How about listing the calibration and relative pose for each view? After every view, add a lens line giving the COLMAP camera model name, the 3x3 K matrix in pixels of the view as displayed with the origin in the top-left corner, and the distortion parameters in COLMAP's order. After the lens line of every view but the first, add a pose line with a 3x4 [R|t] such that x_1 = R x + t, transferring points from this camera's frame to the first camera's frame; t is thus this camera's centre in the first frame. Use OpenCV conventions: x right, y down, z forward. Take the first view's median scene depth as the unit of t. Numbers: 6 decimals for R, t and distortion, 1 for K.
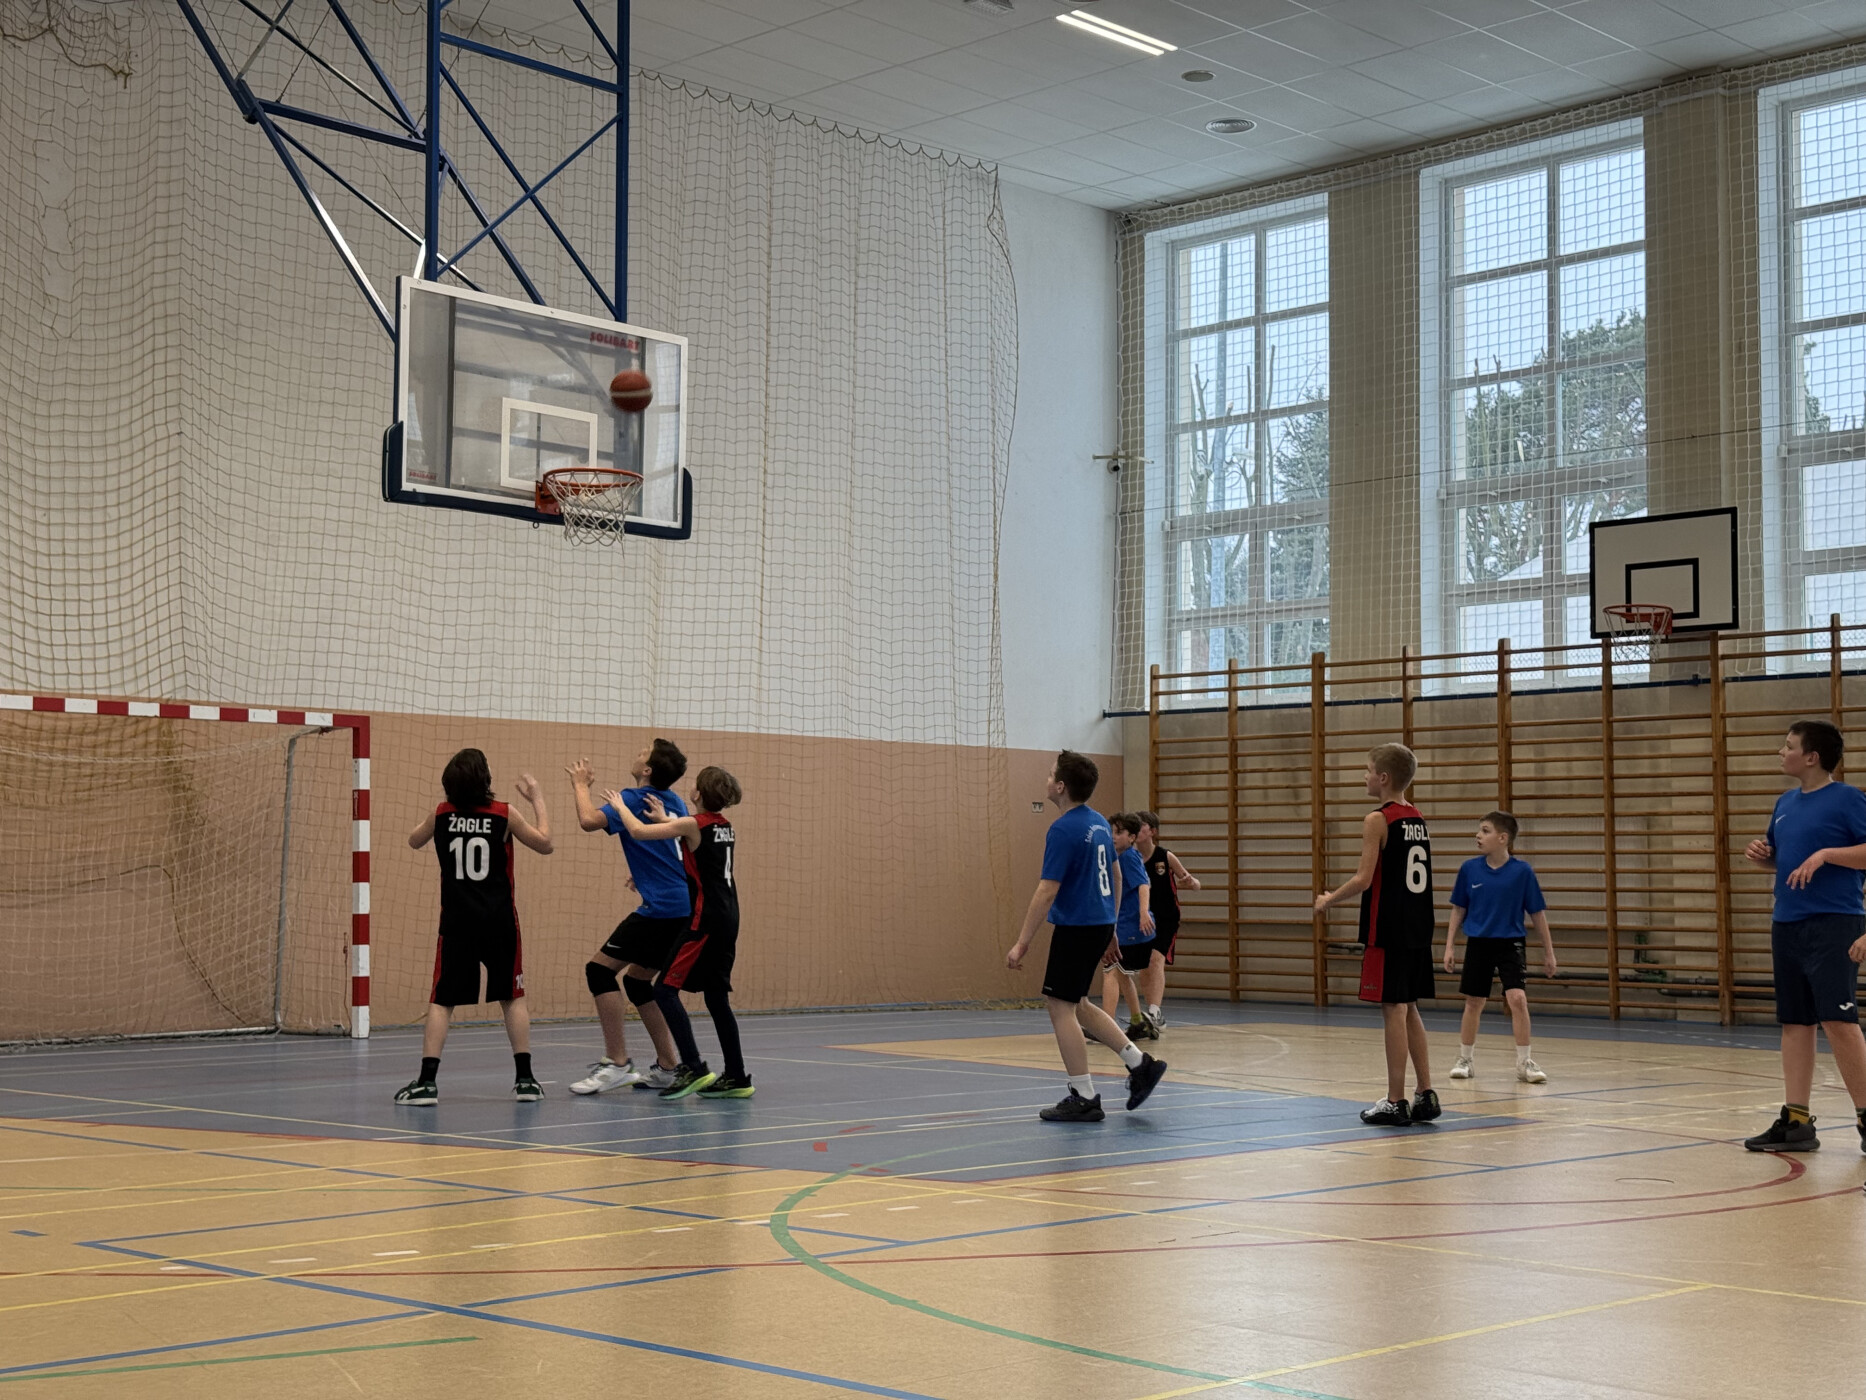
lens RADIAL K [[2570.5, 0, 933.0], [0, 2570.5, 700.0], [0, 0, 1]] dist [0.088713, 0.003553]
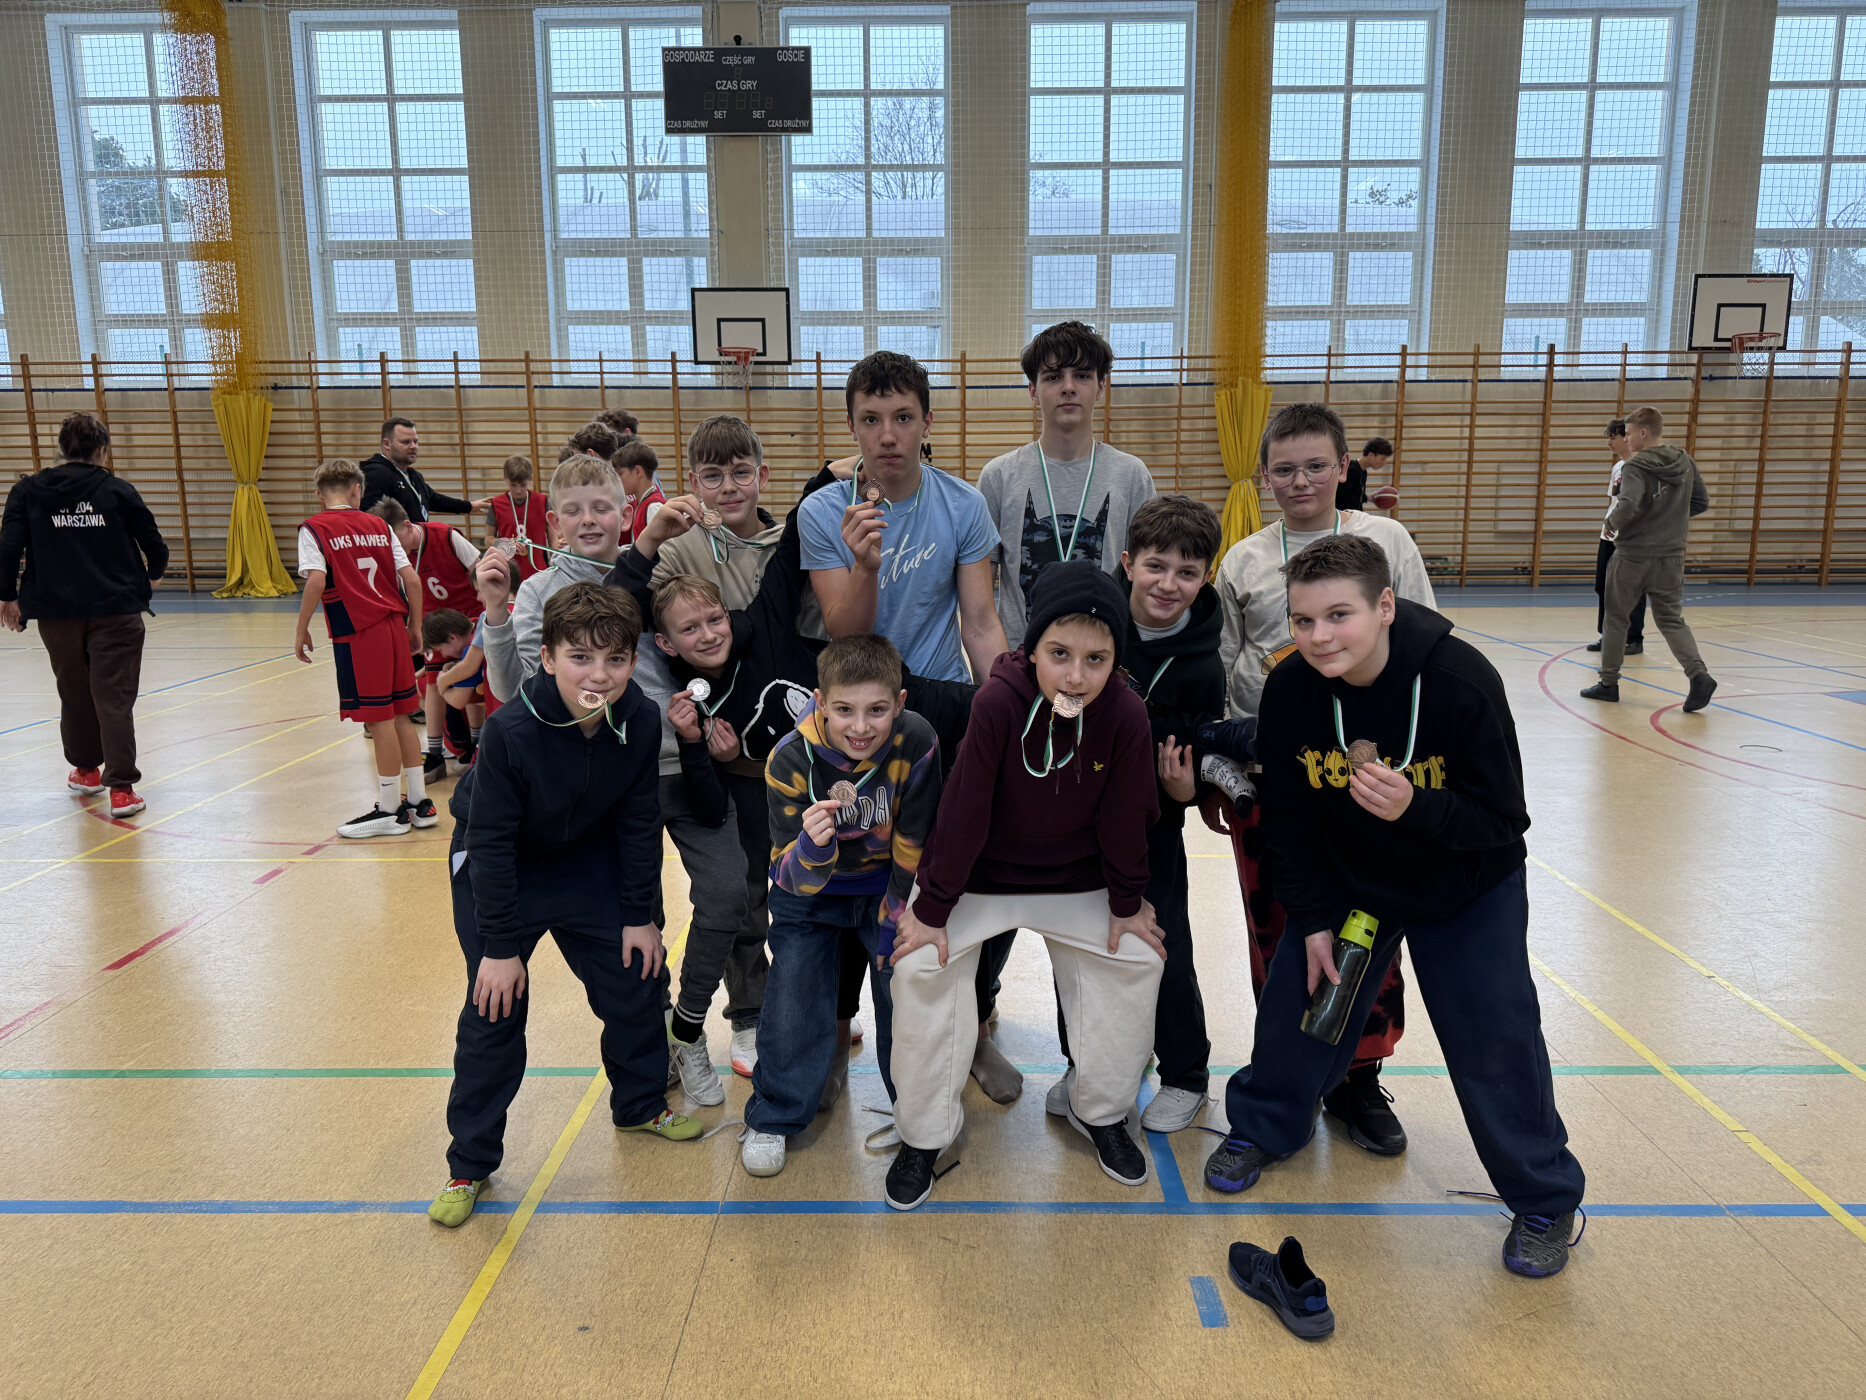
lens RADIAL K [[1396.8, 0, 930.2], [0, 1396.8, 750.9], [0, 0, 1]] dist [0.002620, -0.004481]
pose [[0.724058, -0.123466, 0.678599, -0.278459], [-0.042291, 0.974050, 0.222346, 0.018819], [-0.688441, -0.189690, 0.700047, 0.271491]]
